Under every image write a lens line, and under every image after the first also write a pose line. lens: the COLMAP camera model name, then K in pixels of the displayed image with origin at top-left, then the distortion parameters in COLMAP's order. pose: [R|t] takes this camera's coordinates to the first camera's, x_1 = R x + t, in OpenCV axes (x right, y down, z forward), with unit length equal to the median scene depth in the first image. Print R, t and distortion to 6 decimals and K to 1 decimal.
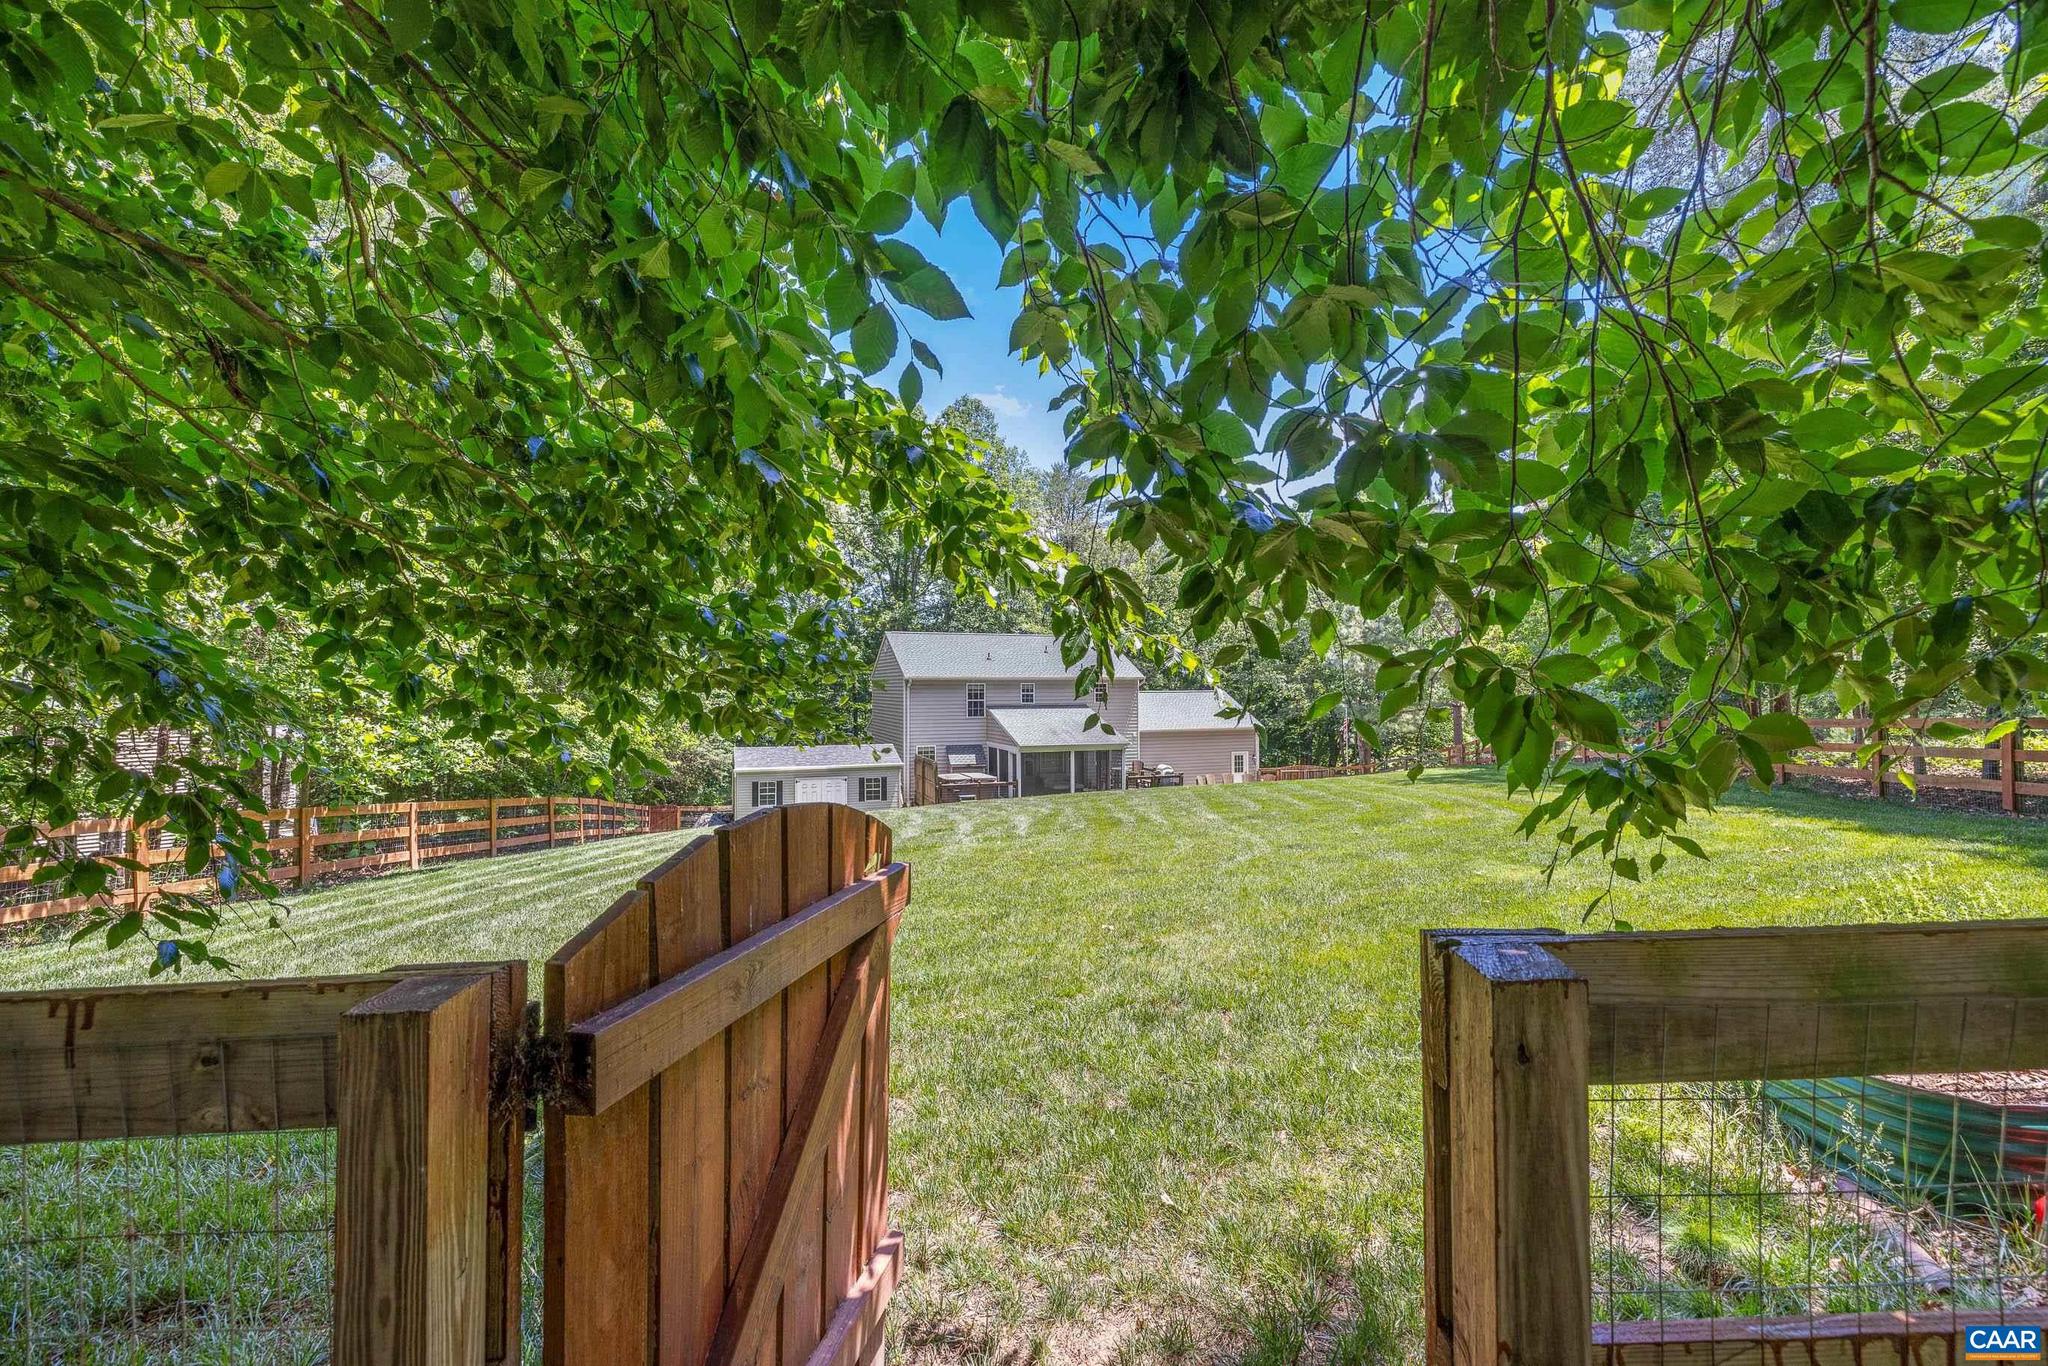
lens RADIAL K [[884.8, 0, 1017.9], [0, 884.8, 677.5], [0, 0, 1]] dist [0.008585, -0.001031]
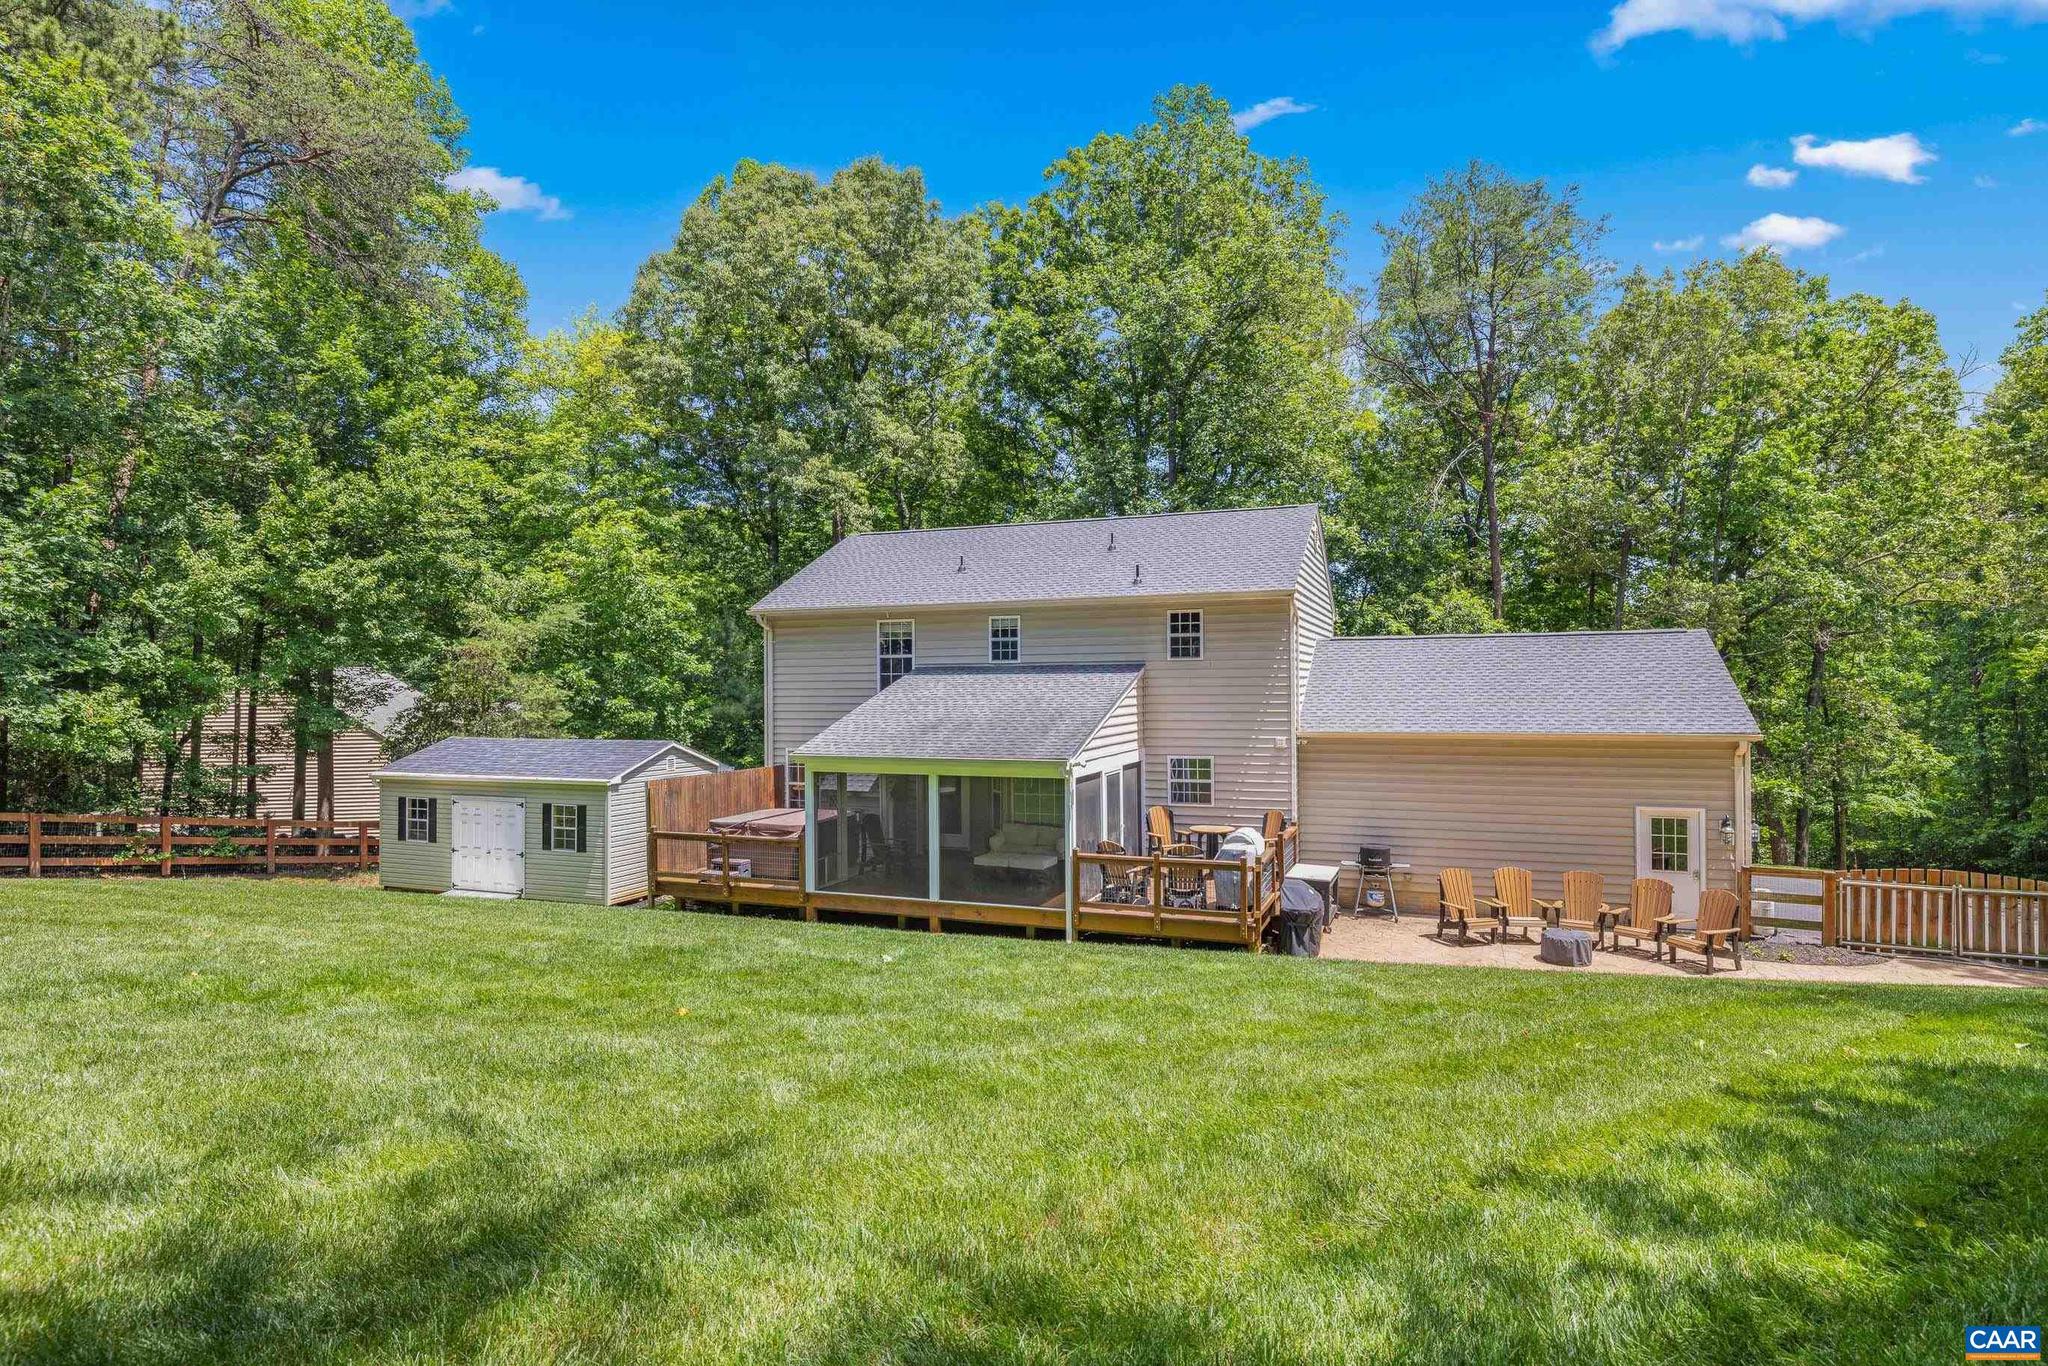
lens RADIAL K [[1080.0, 0, 1022.2], [0, 1080.0, 686.6], [0, 0, 1]] dist [-0.004561, 0.000430]
pose [[0.757910, -0.004033, -0.652347, 0.386974], [0.007163, 0.999972, 0.002139, 0.041920], [0.652320, -0.006294, 0.757917, 0.633814]]
